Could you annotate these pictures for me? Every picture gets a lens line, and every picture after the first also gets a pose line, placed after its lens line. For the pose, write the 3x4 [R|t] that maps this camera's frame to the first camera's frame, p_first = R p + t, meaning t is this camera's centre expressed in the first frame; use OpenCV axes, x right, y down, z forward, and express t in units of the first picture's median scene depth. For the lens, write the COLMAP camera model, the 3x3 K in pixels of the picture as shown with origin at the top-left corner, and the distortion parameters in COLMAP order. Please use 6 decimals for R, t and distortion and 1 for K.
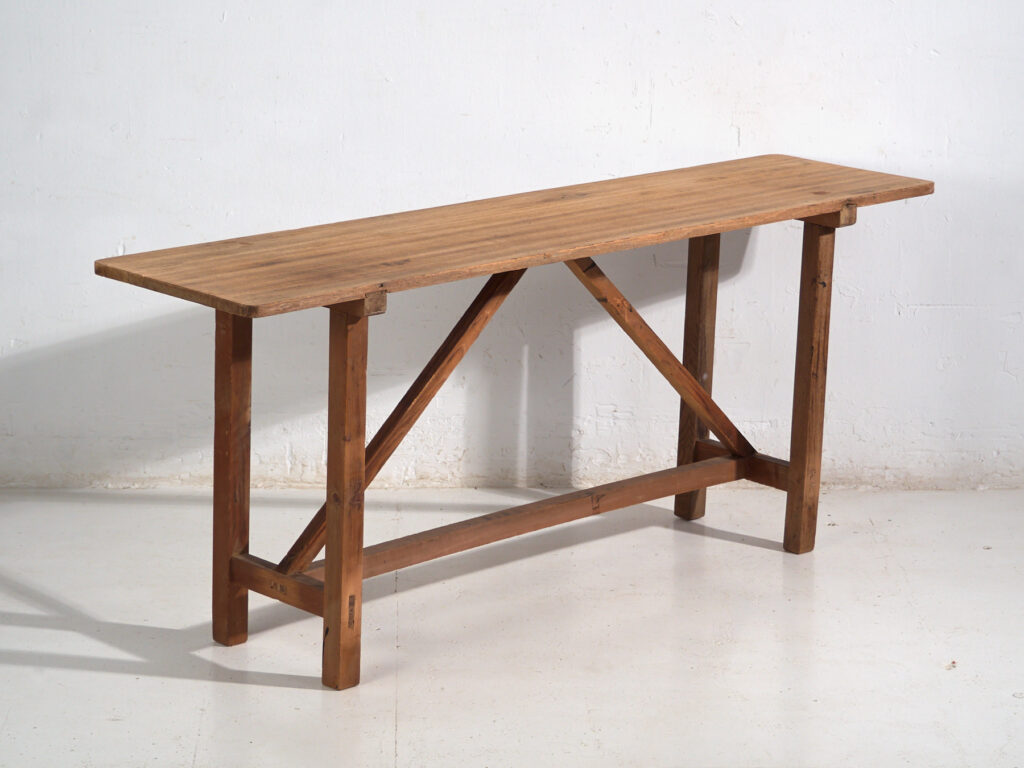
lens RADIAL K [[2986.1, 0, 512.0], [0, 2986.1, 384.0], [0, 0, 1]] dist [0.040370, -0.245629]
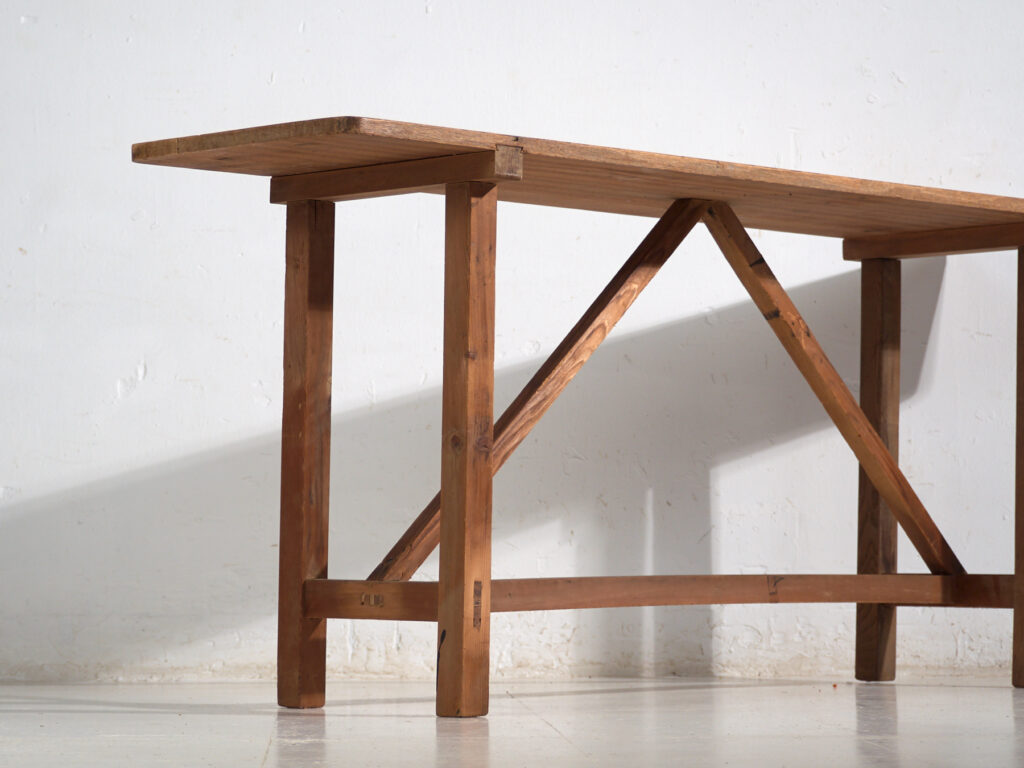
lens RADIAL K [[3013.3, 0, 431.7], [0, 3013.3, 385.4], [0, 0, 1]] dist [0.033237, 1.184663]
pose [[0.999831, -0.017413, -0.005974, -0.050551], [0.014954, 0.957502, -0.288038, 0.200502], [0.010736, 0.287900, 0.957600, 0.240269]]
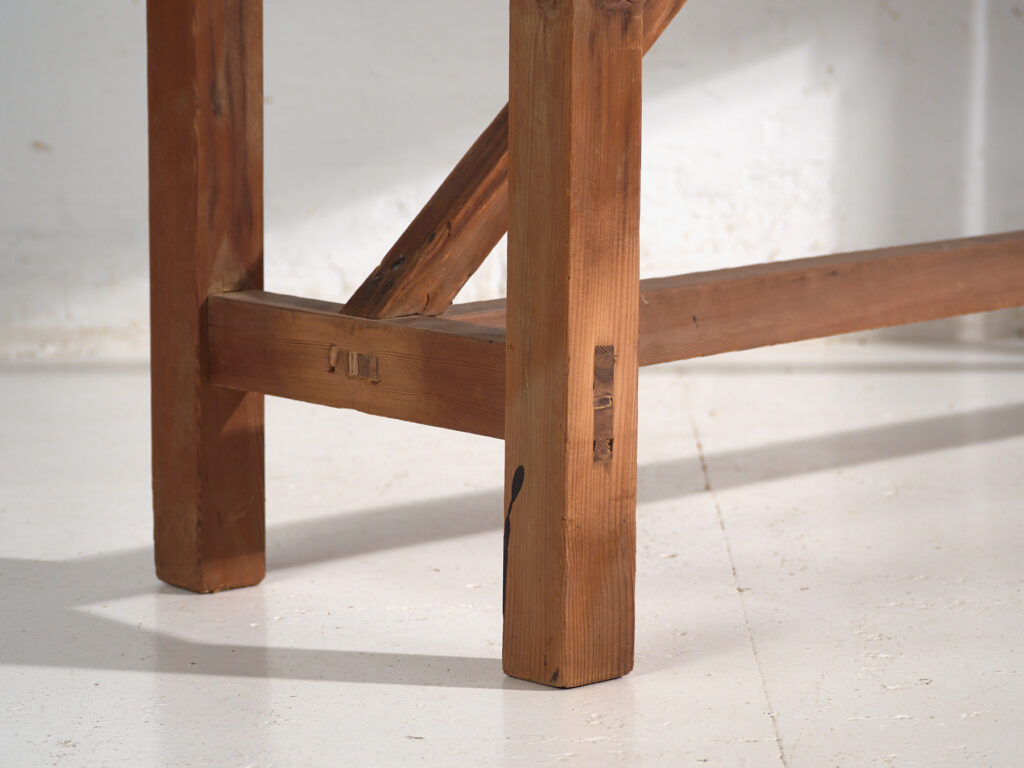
lens RADIAL K [[3222.5, 0, 512.0], [0, 3222.5, 384.0], [0, 0, 1]] dist [0.115497, -0.761447]
pose [[0.998318, -0.019615, -0.054565, -0.038774], [0.014451, 0.995517, -0.093475, 0.087276], [0.056154, 0.092530, 0.994125, 0.590034]]
